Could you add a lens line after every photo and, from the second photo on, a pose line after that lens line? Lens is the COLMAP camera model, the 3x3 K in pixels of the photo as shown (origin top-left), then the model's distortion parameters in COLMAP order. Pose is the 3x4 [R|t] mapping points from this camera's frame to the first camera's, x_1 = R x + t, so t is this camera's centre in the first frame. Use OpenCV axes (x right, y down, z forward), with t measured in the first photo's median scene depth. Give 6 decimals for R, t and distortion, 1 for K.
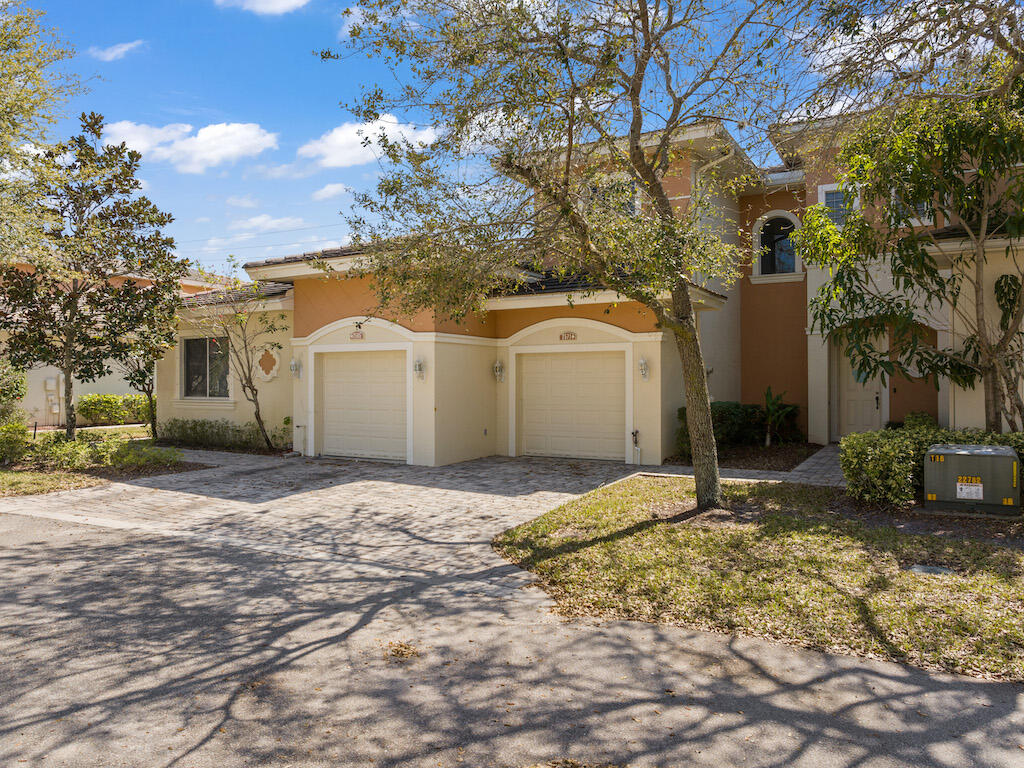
lens RADIAL K [[724.2, 0, 527.6], [0, 724.2, 384.1], [0, 0, 1]] dist [-0.045479, 0.002056]
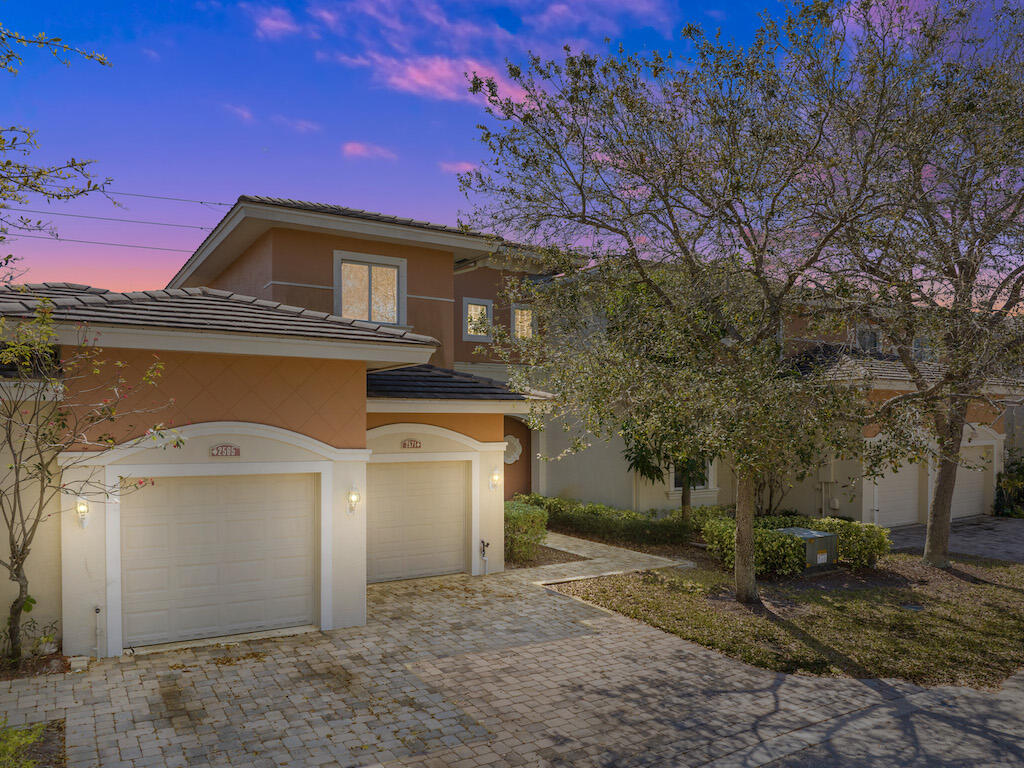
lens RADIAL K [[738.5, 0, 529.6], [0, 738.5, 428.2], [0, 0, 1]] dist [-0.037902, 0.005786]
pose [[0.451933, -0.000511, 0.892052, -0.715996], [-0.006975, 0.999967, 0.004107, -0.093288], [-0.892024, -0.008079, 0.451915, 0.486050]]
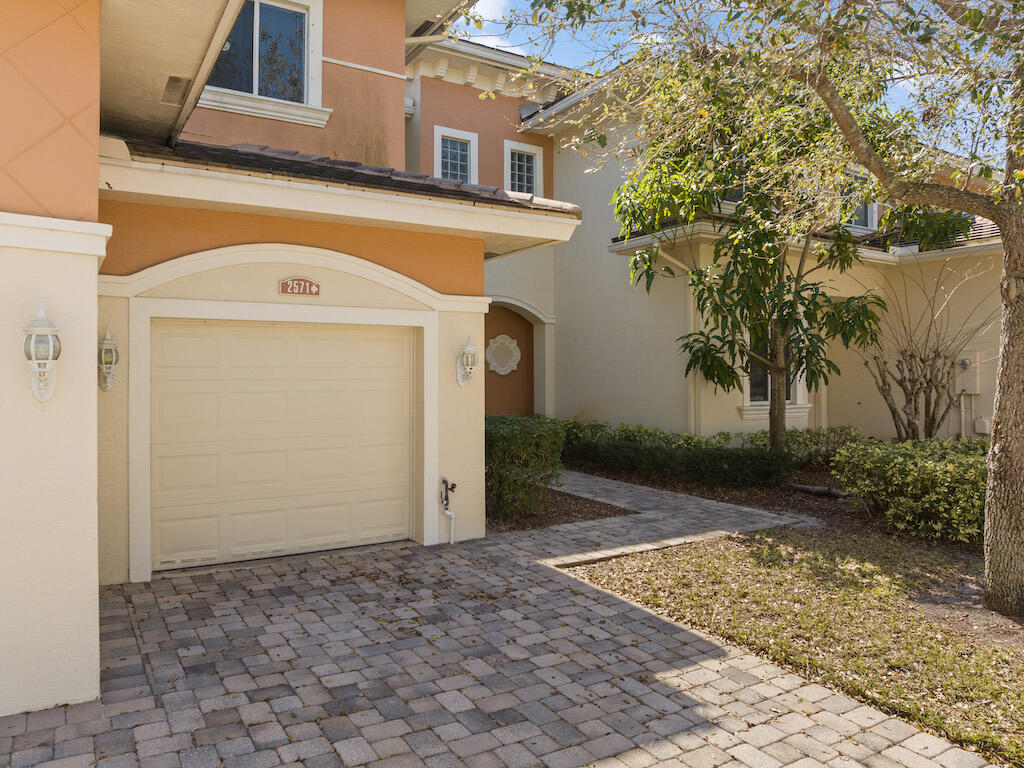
lens RADIAL K [[726.6, 0, 512.5], [0, 726.6, 365.0], [0, 0, 1]] dist [-0.045105, 0.002865]
pose [[0.474219, 0.008672, 0.880364, -0.289730], [-0.002922, 0.999961, -0.008276, -0.014897], [-0.880402, 0.001352, 0.474226, 0.701913]]
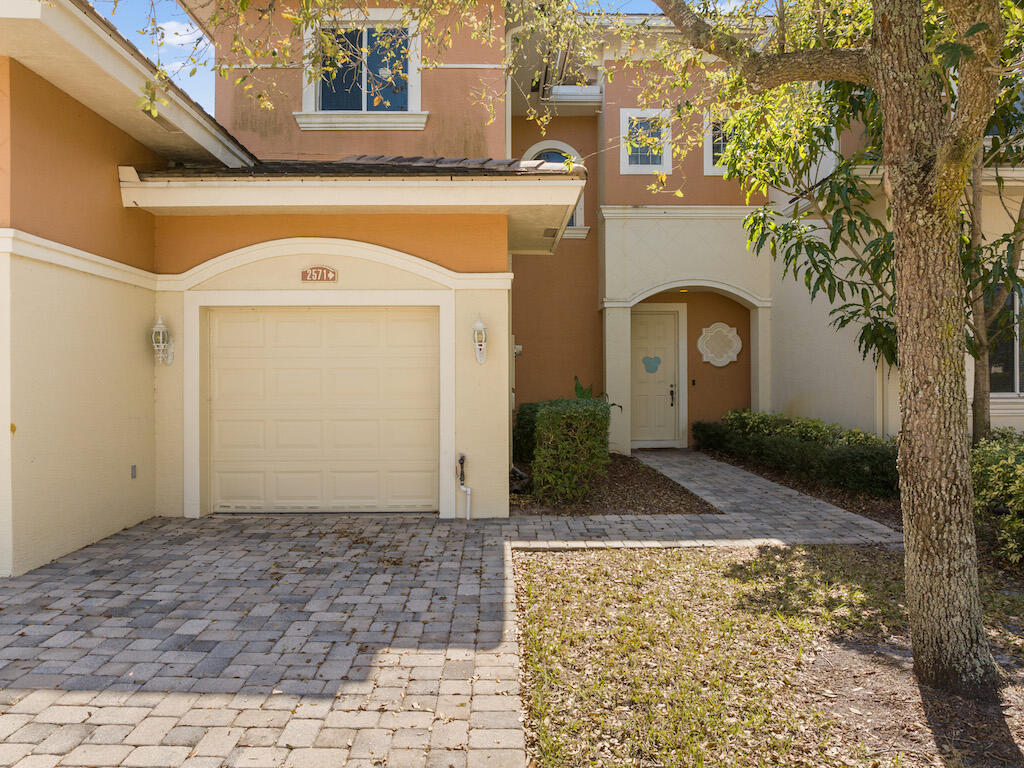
lens RADIAL K [[724.2, 0, 527.6], [0, 724.2, 384.1], [0, 0, 1]] dist [-0.045479, 0.002056]
pose [[0.858400, -0.004452, 0.512962, -0.081633], [0.001049, 0.999975, 0.006924, 0.007820], [-0.512981, -0.005405, 0.858383, 0.514094]]
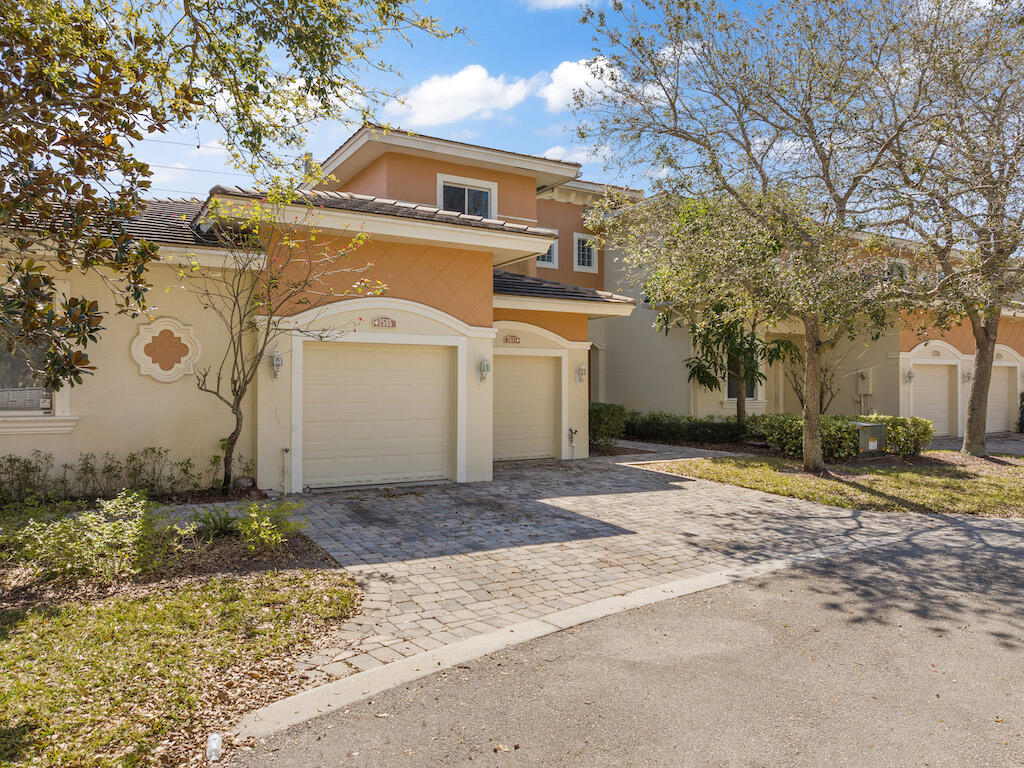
lens RADIAL K [[724.2, 0, 527.6], [0, 724.2, 384.1], [0, 0, 1]] dist [-0.045479, 0.002056]
pose [[0.472643, 0.004032, 0.881245, -0.857457], [-0.002012, 0.999992, -0.003496, -0.000463], [-0.881252, -0.000120, 0.472647, 0.529827]]
